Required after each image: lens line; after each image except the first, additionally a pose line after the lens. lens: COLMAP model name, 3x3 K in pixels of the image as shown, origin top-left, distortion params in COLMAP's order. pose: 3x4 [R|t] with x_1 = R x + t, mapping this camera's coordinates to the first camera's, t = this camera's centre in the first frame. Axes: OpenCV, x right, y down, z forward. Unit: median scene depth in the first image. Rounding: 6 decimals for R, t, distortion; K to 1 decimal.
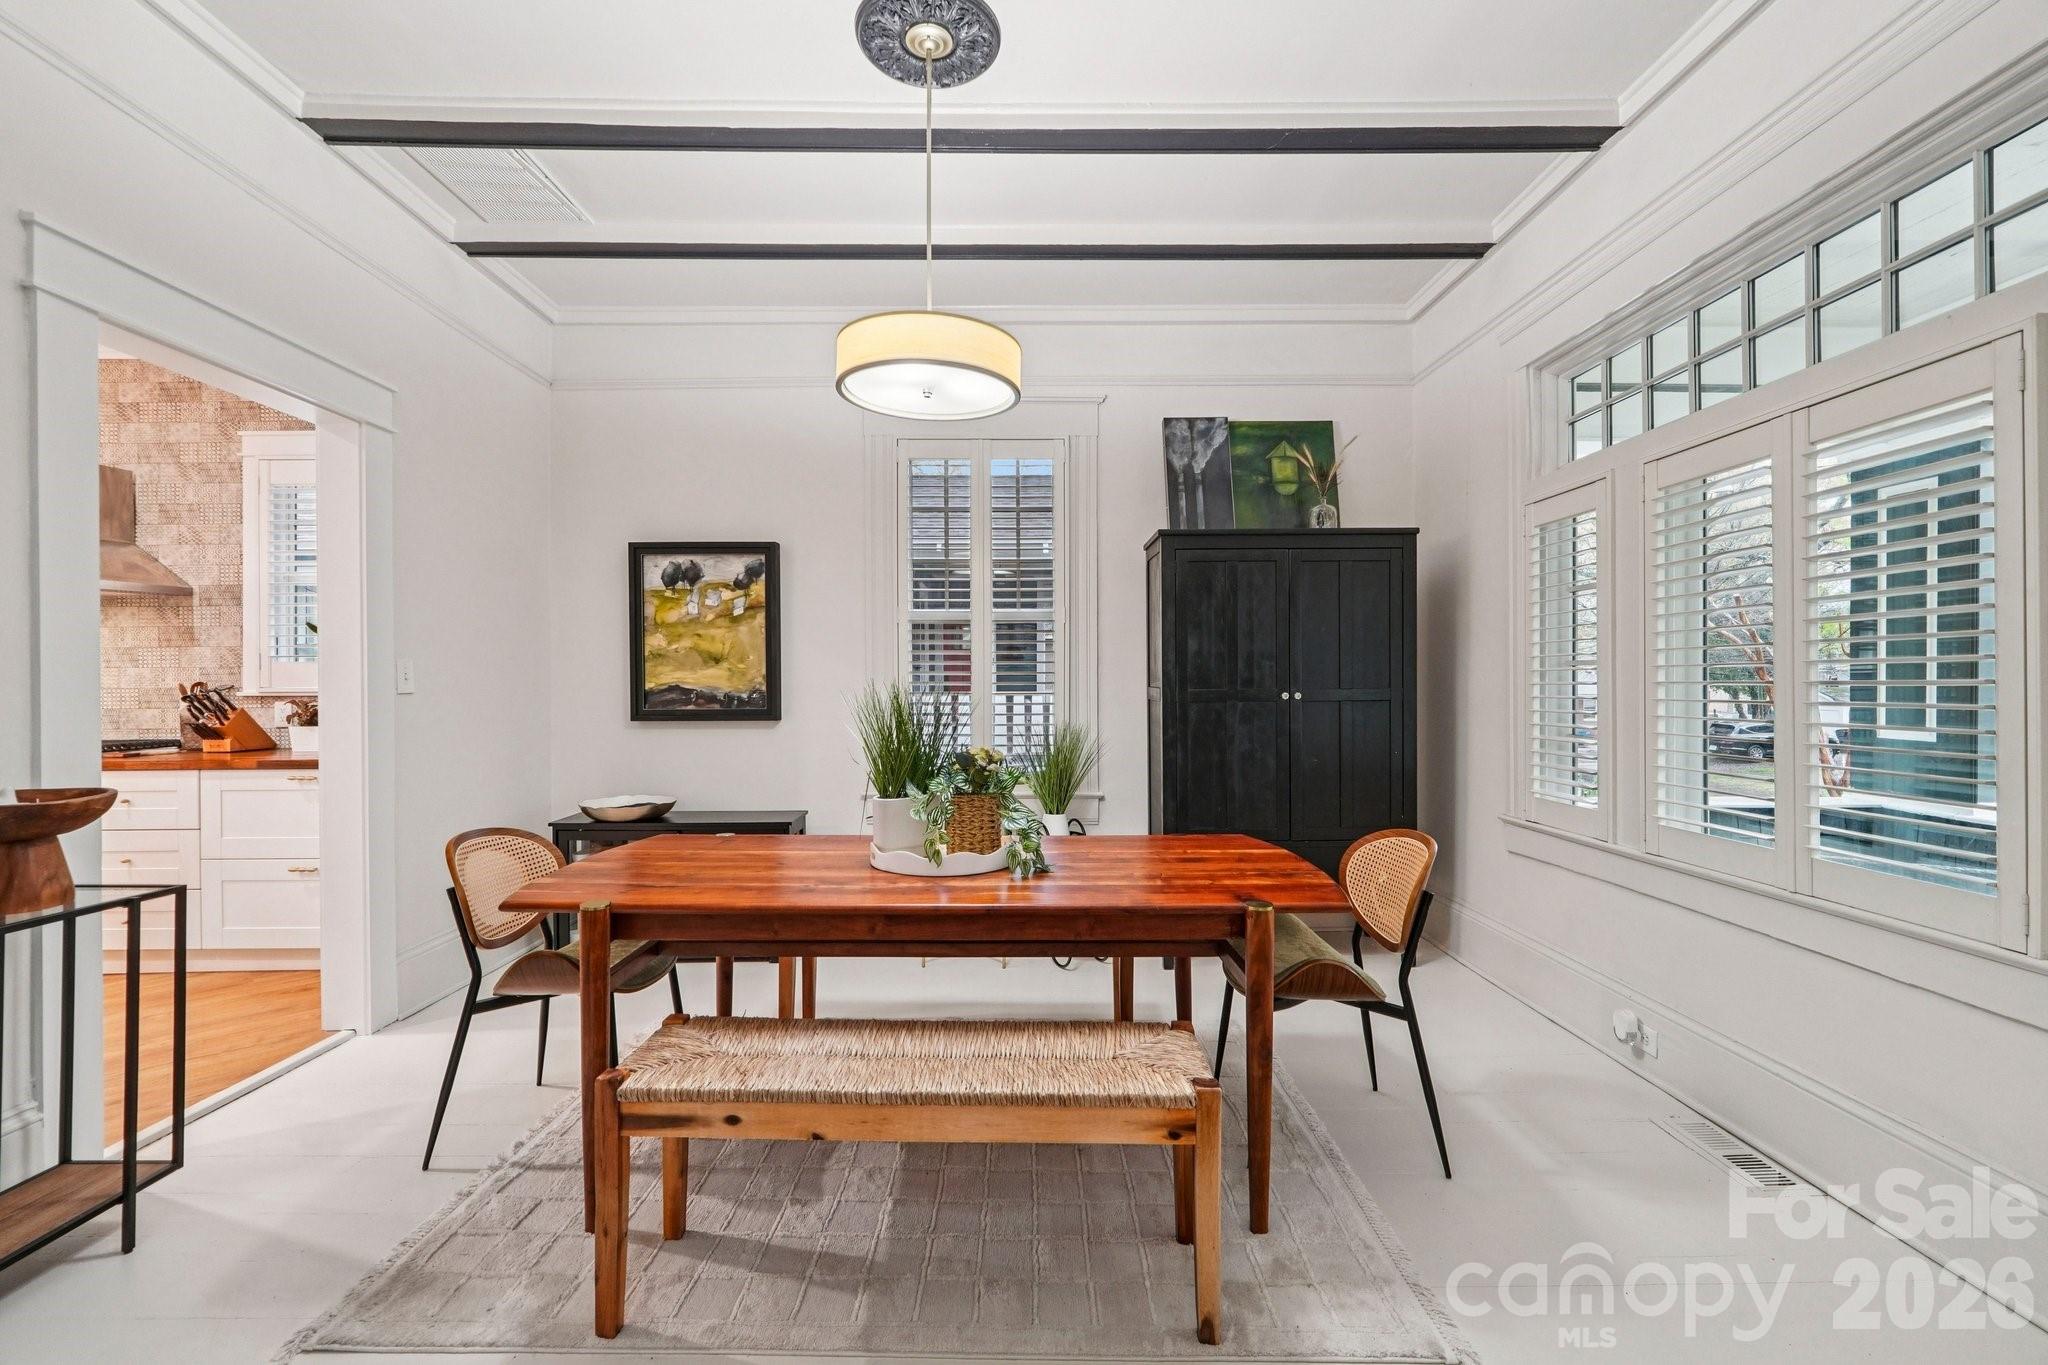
lens RADIAL K [[871.3, 0, 1021.0], [0, 871.3, 683.1], [0, 0, 1]] dist [-0.015480, 0.004109]
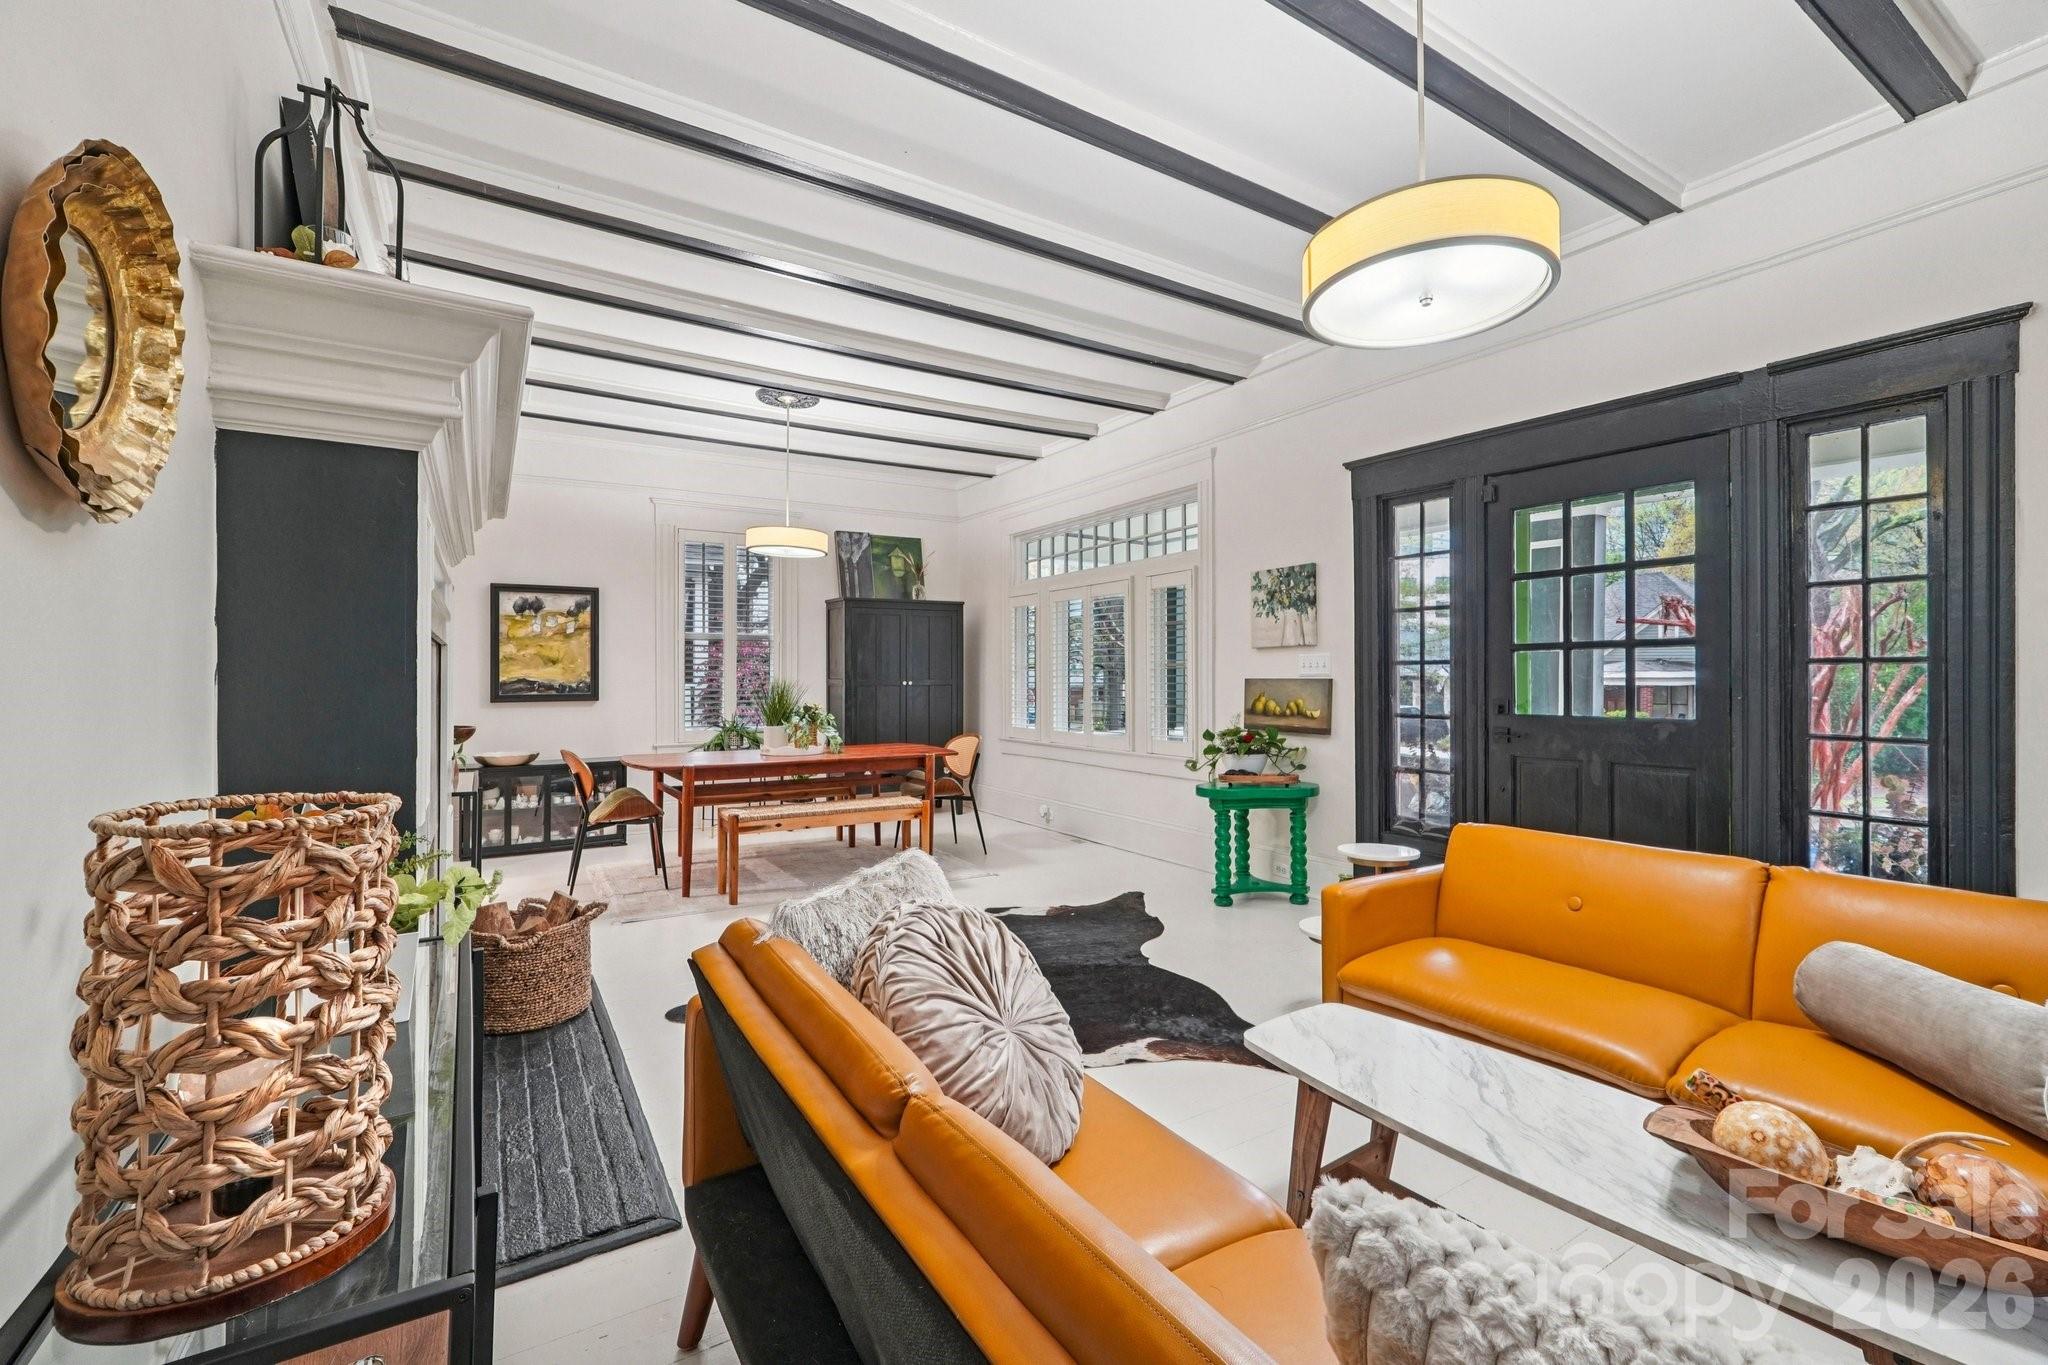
lens RADIAL K [[871.3, 0, 1031.5], [0, 871.3, 672.7], [0, 0, 1]] dist [-0.015480, 0.004109]
pose [[0.850121, 0.001496, 0.526585, -0.441313], [0.000220, 0.999995, -0.003196, -0.002656], [-0.526588, 0.002832, 0.850116, -0.751532]]
